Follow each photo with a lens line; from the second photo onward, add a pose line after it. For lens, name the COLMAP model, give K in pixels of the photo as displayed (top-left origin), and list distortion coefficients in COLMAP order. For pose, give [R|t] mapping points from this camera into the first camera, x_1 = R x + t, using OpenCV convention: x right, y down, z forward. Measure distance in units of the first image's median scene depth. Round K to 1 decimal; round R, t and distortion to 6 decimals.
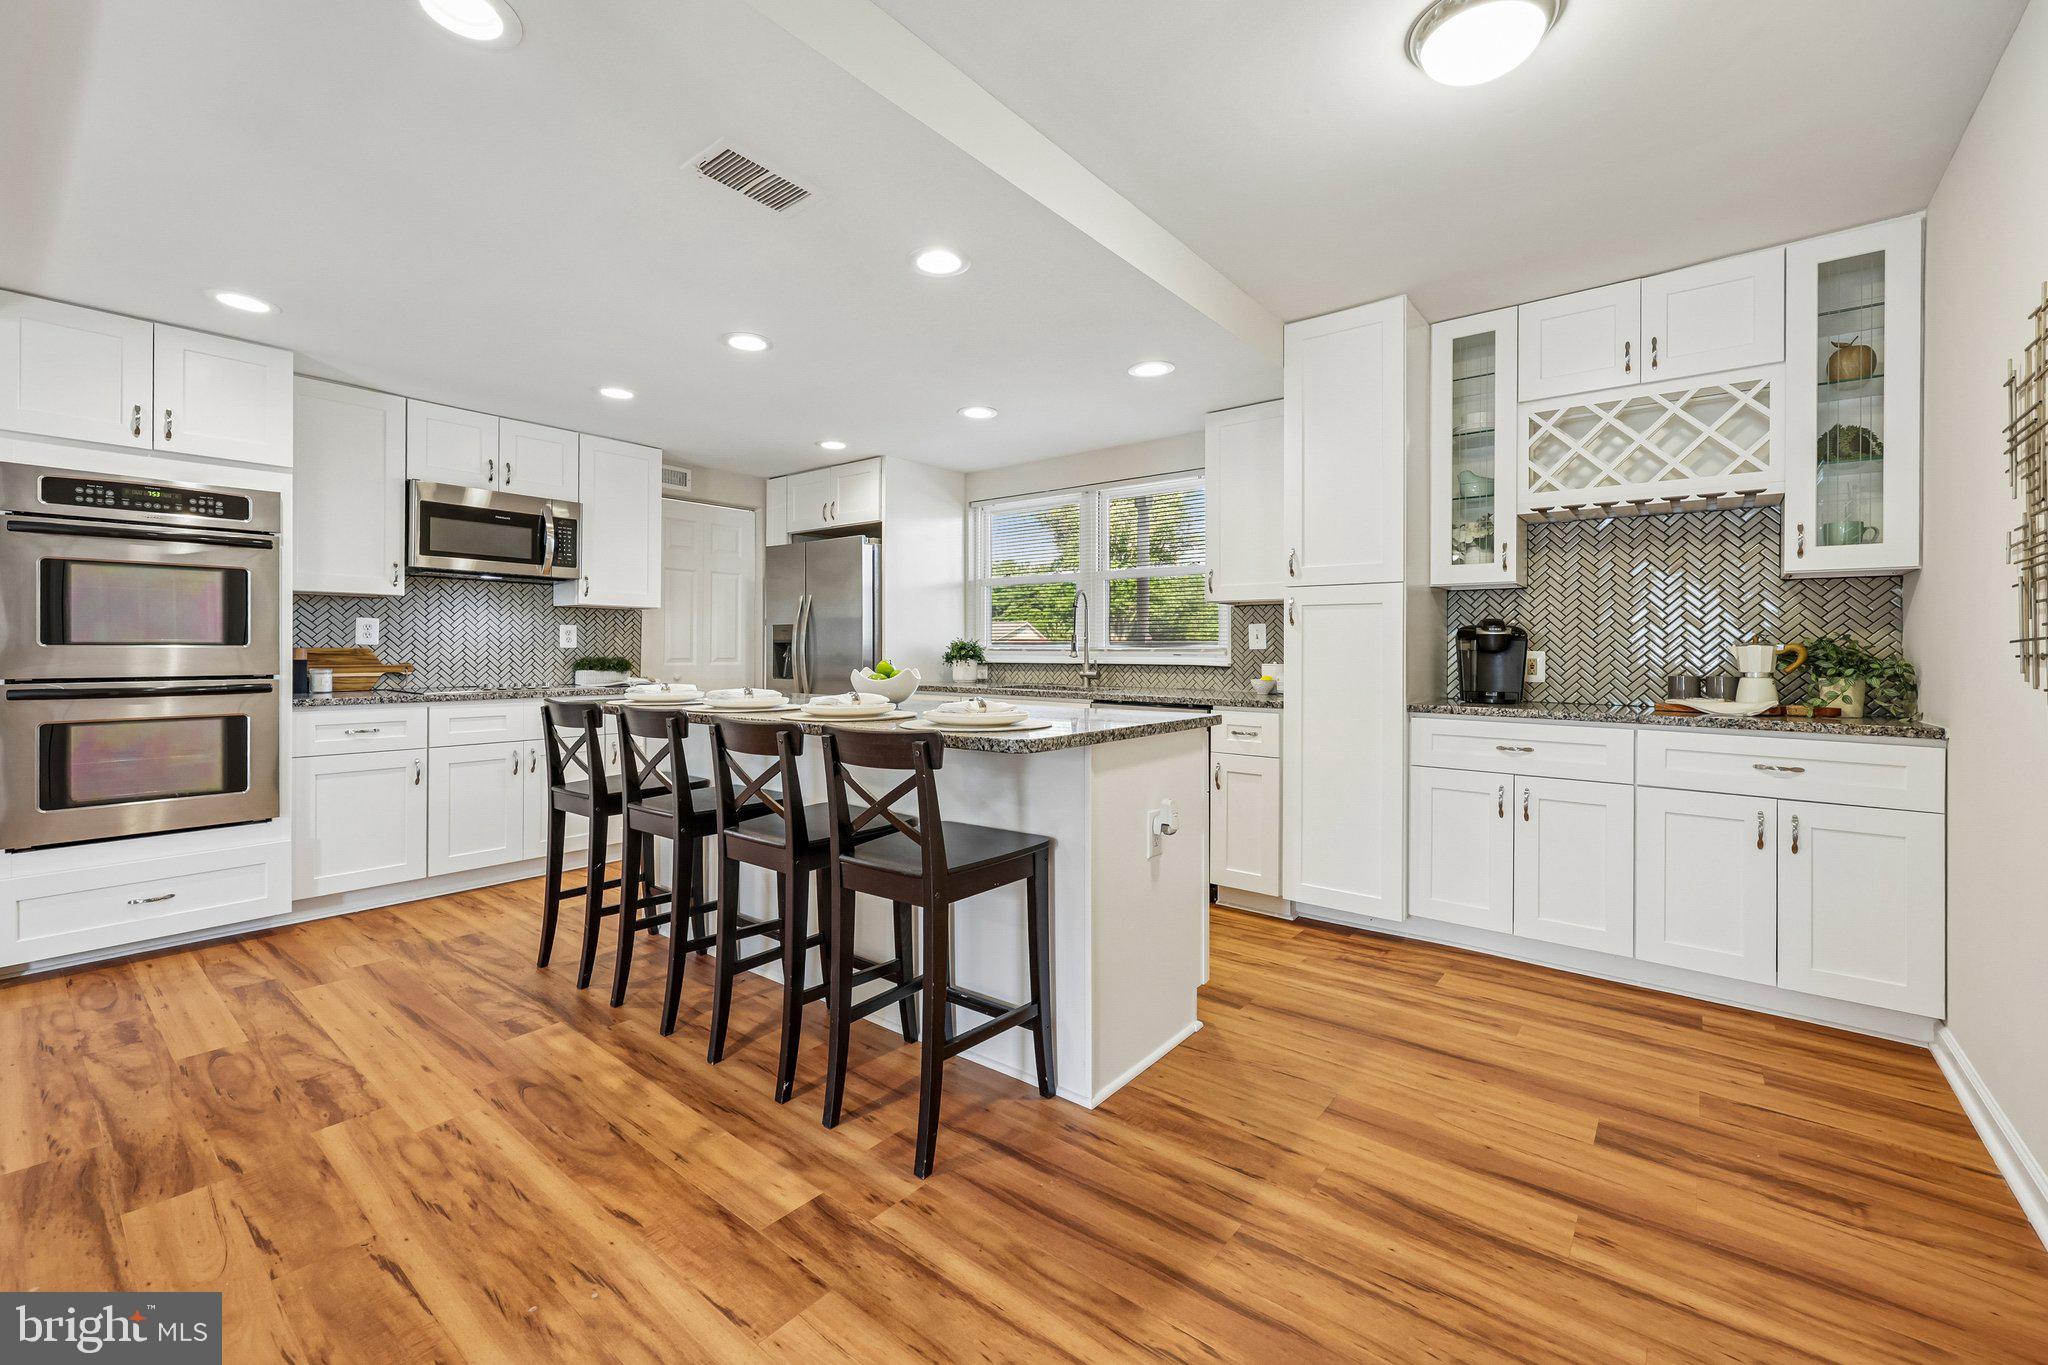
lens RADIAL K [[833.3, 0, 1012.7], [0, 833.3, 653.4], [0, 0, 1]] dist [-0.000603, 0.000398]
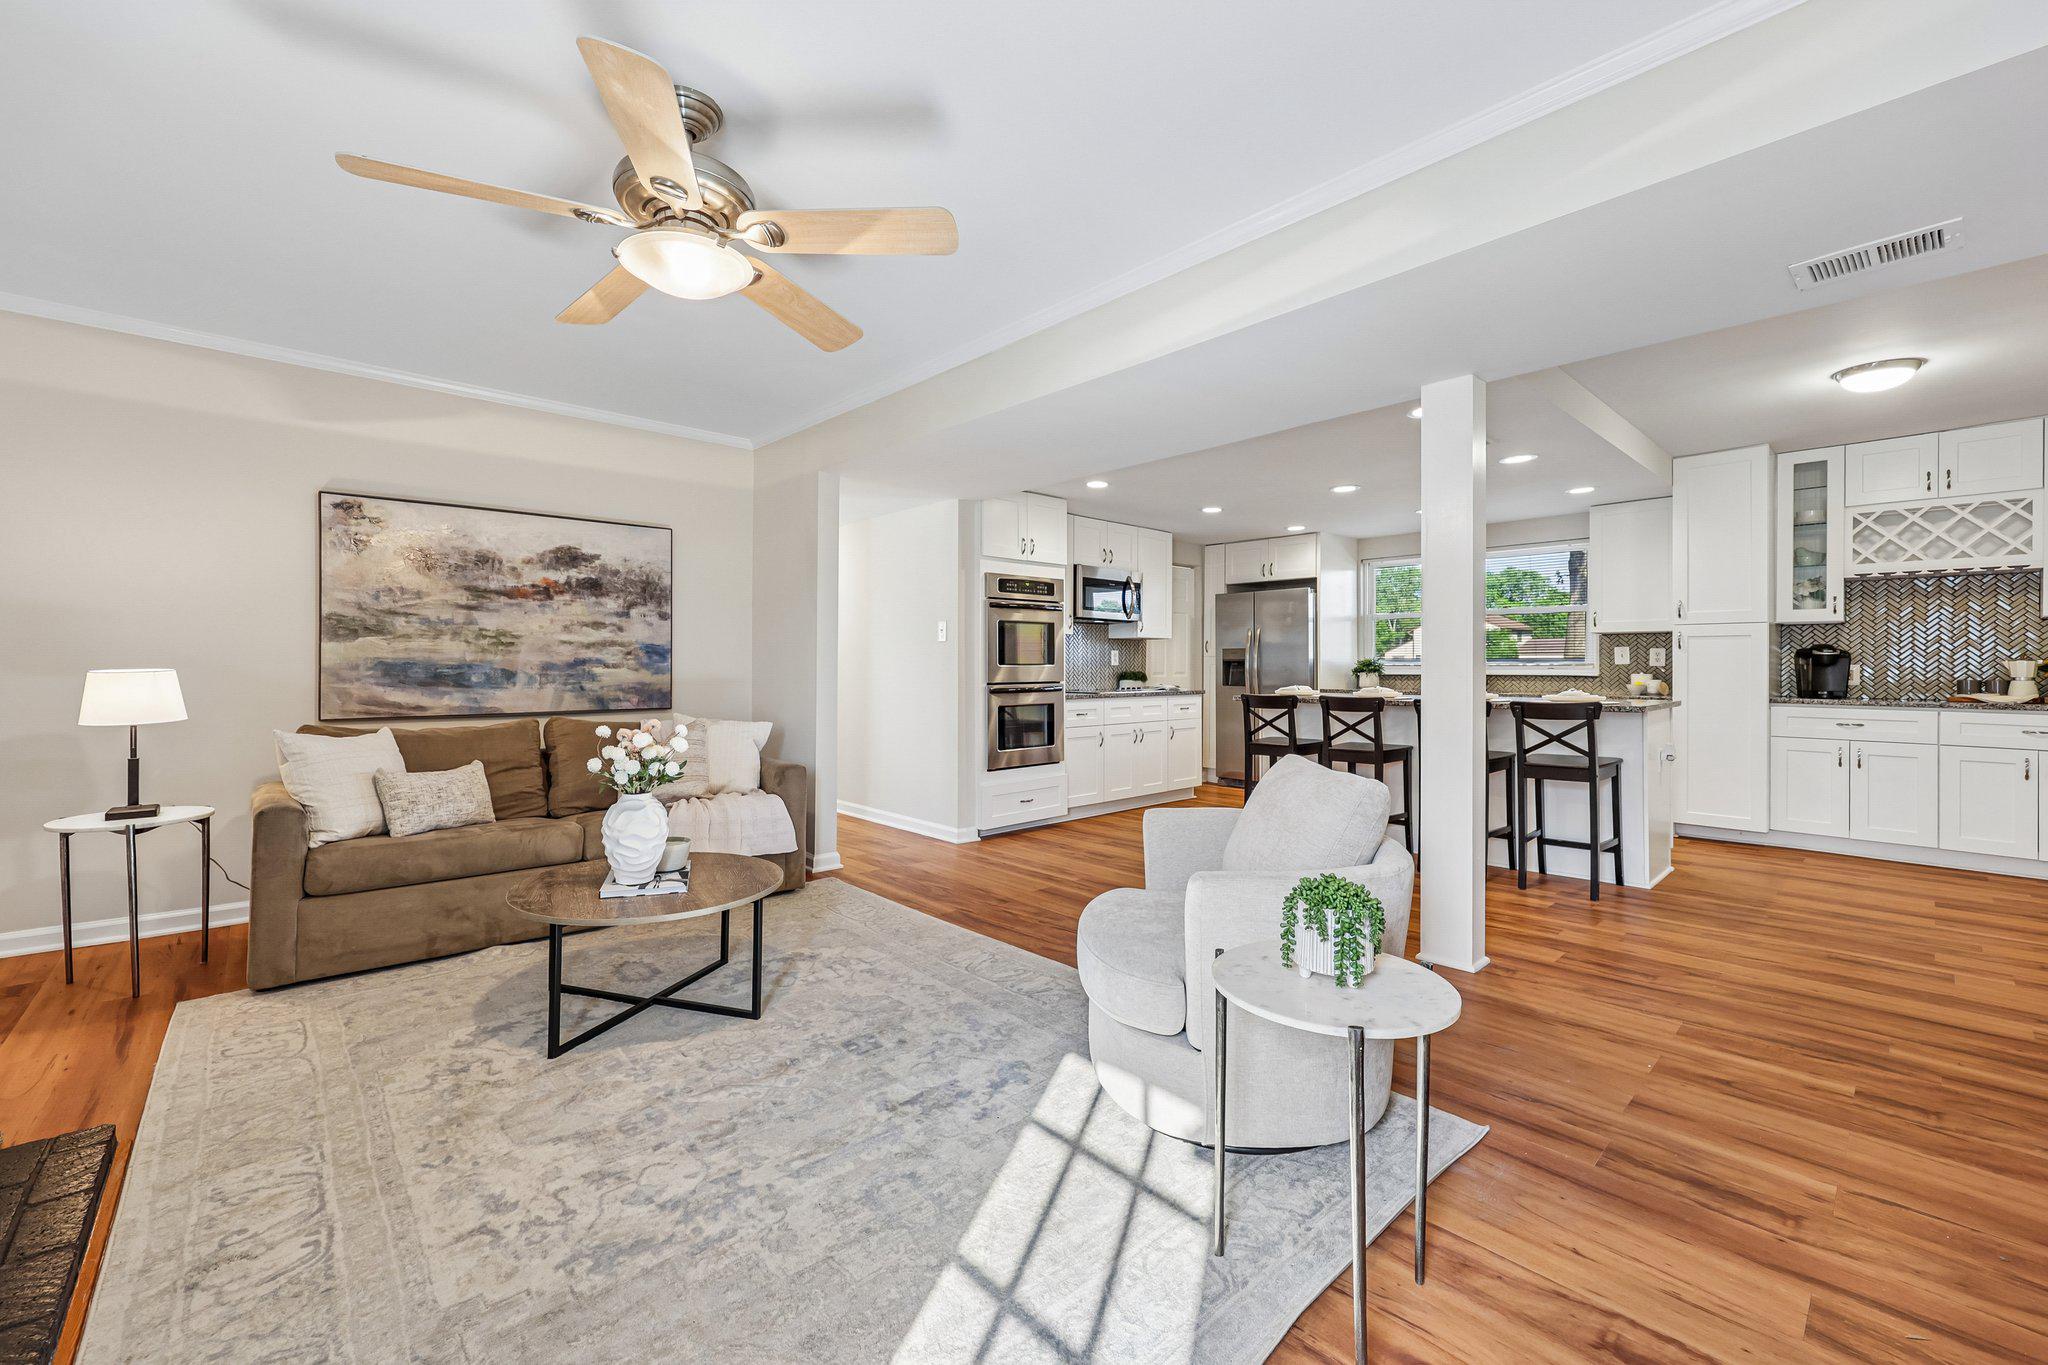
lens RADIAL K [[833.3, 0, 1015.6], [0, 833.3, 671.0], [0, 0, 1]] dist [-0.000603, 0.000398]
pose [[0.989748, -0.003561, -0.142779, -0.727099], [0.003948, 0.999989, 0.002427, -0.001341], [0.142768, -0.002966, 0.989752, -0.788534]]
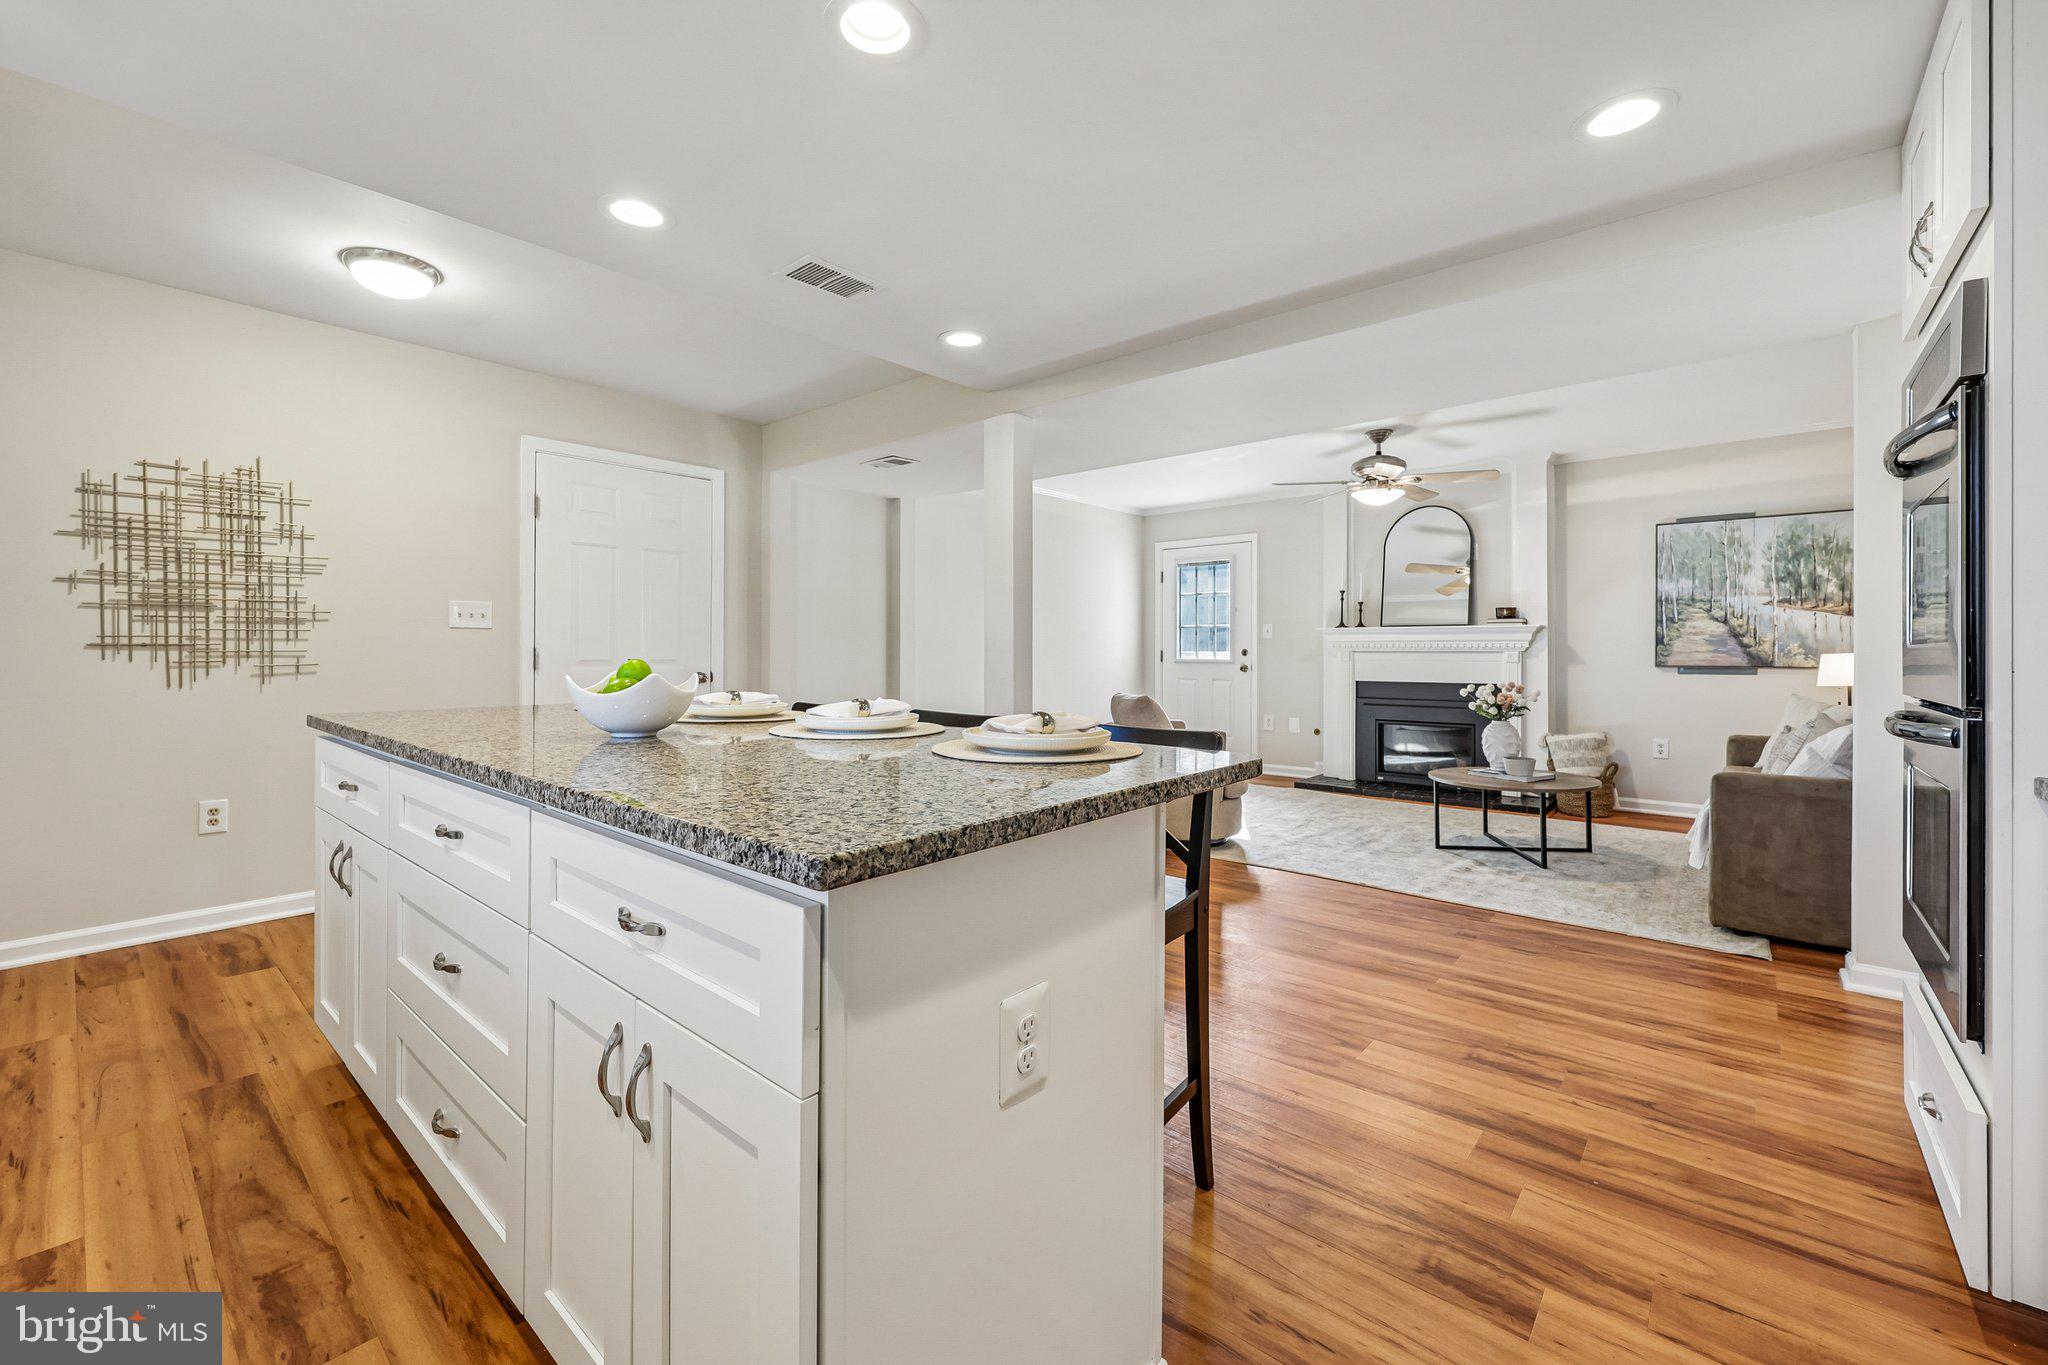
lens RADIAL K [[833.3, 0, 1012.3], [0, 833.3, 649.1], [0, 0, 1]] dist [-0.000603, 0.000398]
pose [[-0.999360, -0.007560, 0.034953, -0.408070], [-0.007545, 0.999971, 0.000569, -0.001518], [-0.034956, 0.000305, -0.999389, 1.446916]]
